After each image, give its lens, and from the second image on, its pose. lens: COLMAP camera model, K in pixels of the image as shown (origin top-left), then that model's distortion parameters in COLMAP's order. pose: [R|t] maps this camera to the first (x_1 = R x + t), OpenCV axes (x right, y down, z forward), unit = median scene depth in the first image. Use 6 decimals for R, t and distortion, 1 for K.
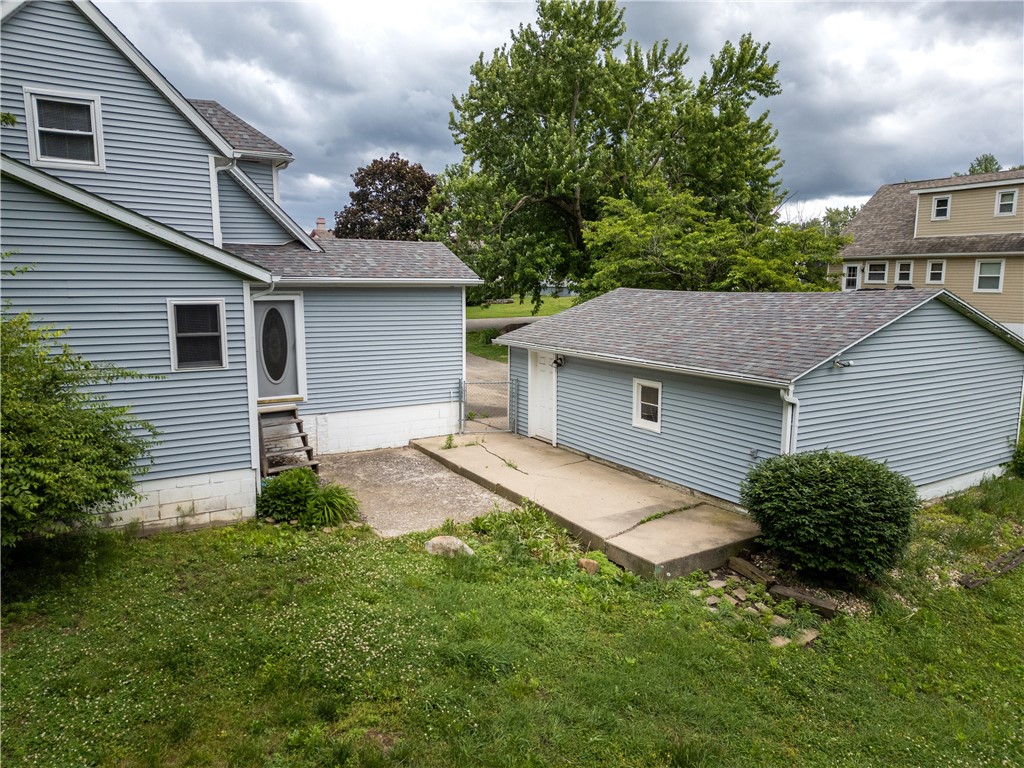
lens RADIAL K [[709.5, 0, 512.0], [0, 709.5, 384.0], [0, 0, 1]] dist [0.102141, -0.102735]
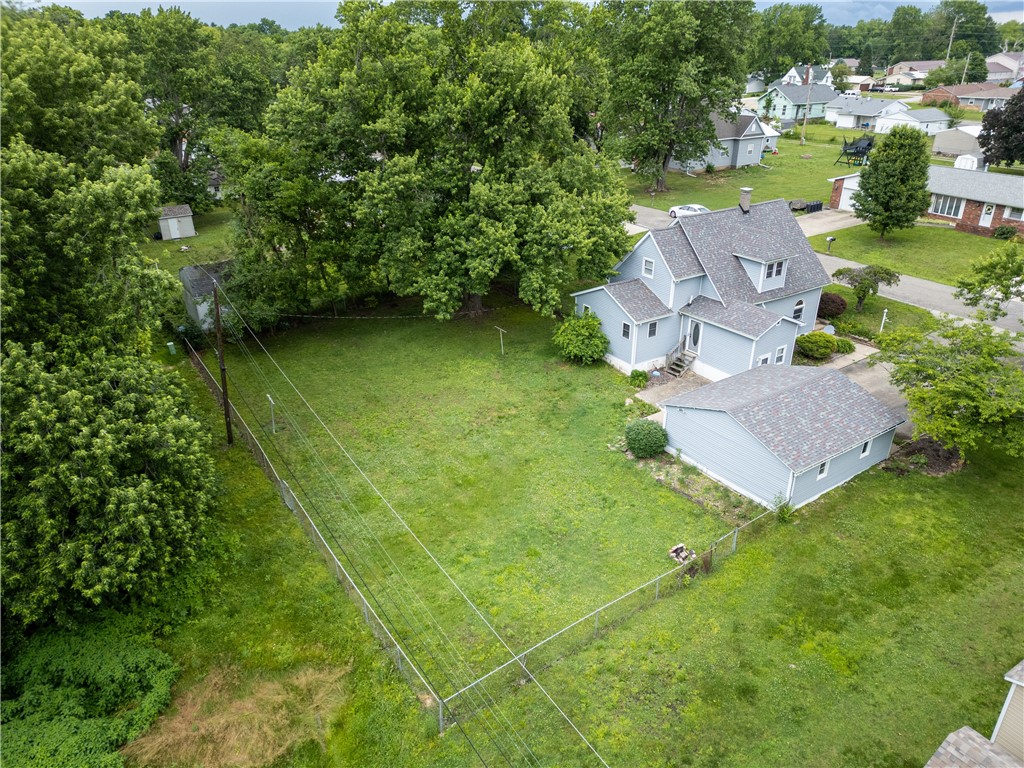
lens RADIAL K [[709.5, 0, 512.0], [0, 709.5, 384.0], [0, 0, 1]] dist [0.102141, -0.102735]
pose [[0.054829, 0.423517, -0.904228, 3.113227], [-0.142169, 0.899674, 0.412764, -1.281026], [0.988323, 0.105922, 0.109539, -0.076600]]
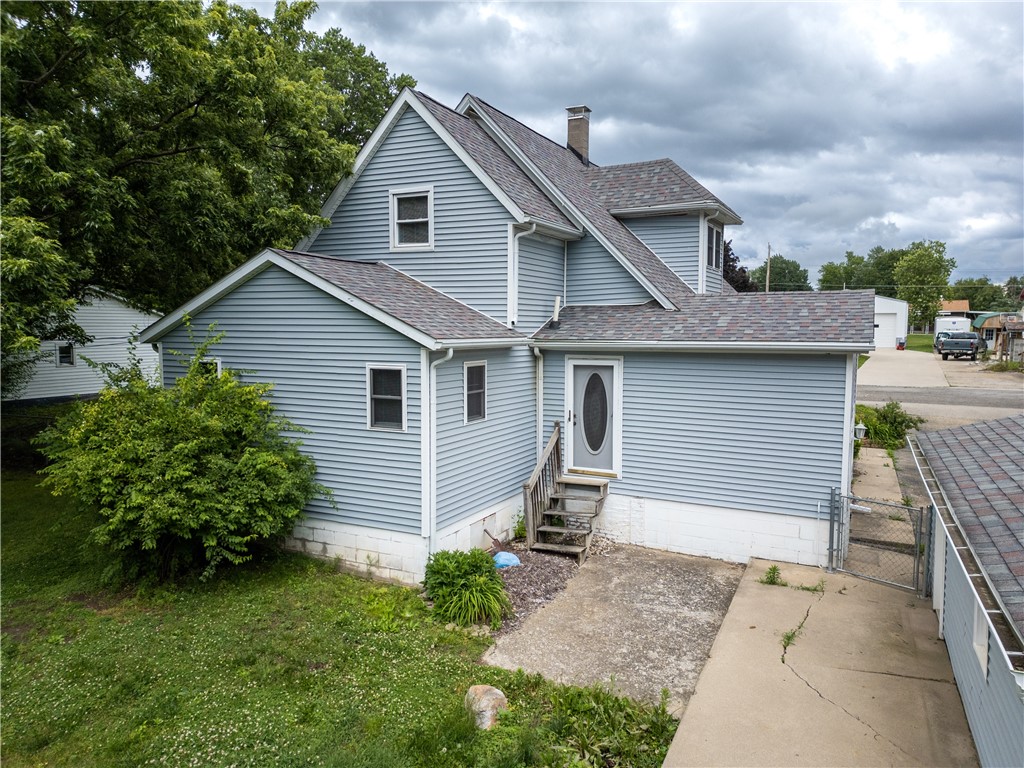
lens RADIAL K [[709.5, 0, 512.0], [0, 709.5, 384.0], [0, 0, 1]] dist [0.102141, -0.102735]
pose [[0.543148, 0.066216, -0.837022, 0.488668], [-0.123776, 0.992309, -0.001818, -0.098819], [0.830463, 0.104590, 0.547167, 0.525708]]
